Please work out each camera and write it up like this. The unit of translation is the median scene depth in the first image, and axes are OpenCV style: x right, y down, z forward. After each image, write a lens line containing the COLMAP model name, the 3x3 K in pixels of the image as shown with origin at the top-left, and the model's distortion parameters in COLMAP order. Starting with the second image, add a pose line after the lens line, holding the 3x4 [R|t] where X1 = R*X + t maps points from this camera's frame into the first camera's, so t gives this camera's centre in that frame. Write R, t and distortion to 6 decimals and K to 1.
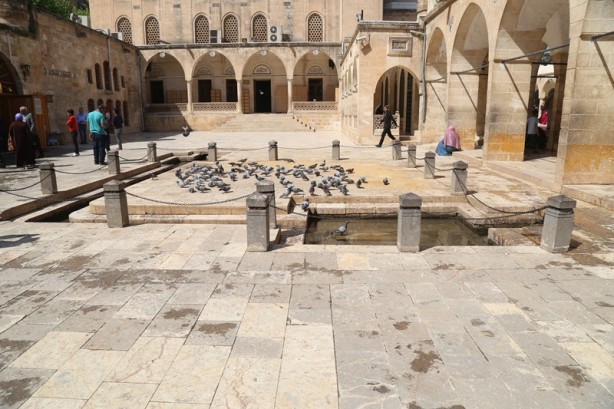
lens RADIAL K [[412.4, 0, 307.0], [0, 412.4, 204.5], [0, 0, 1]] dist [-0.132906, 0.073831]
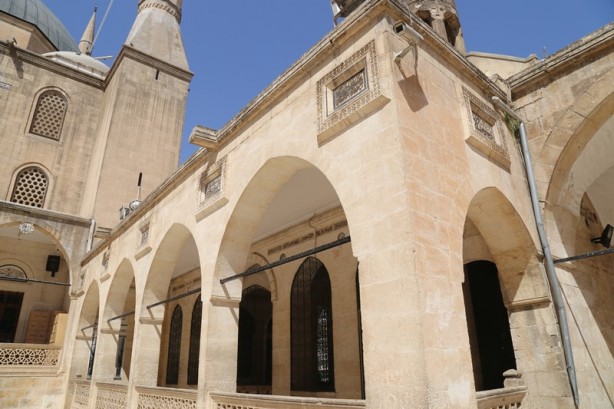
lens RADIAL K [[412.4, 0, 307.0], [0, 412.4, 204.5], [0, 0, 1]] dist [-0.132906, 0.073831]
pose [[0.756268, 0.236695, 0.609946, -0.014018], [0.156585, 0.839692, -0.519999, -0.121653], [-0.635248, 0.488767, 0.597969, 0.518328]]
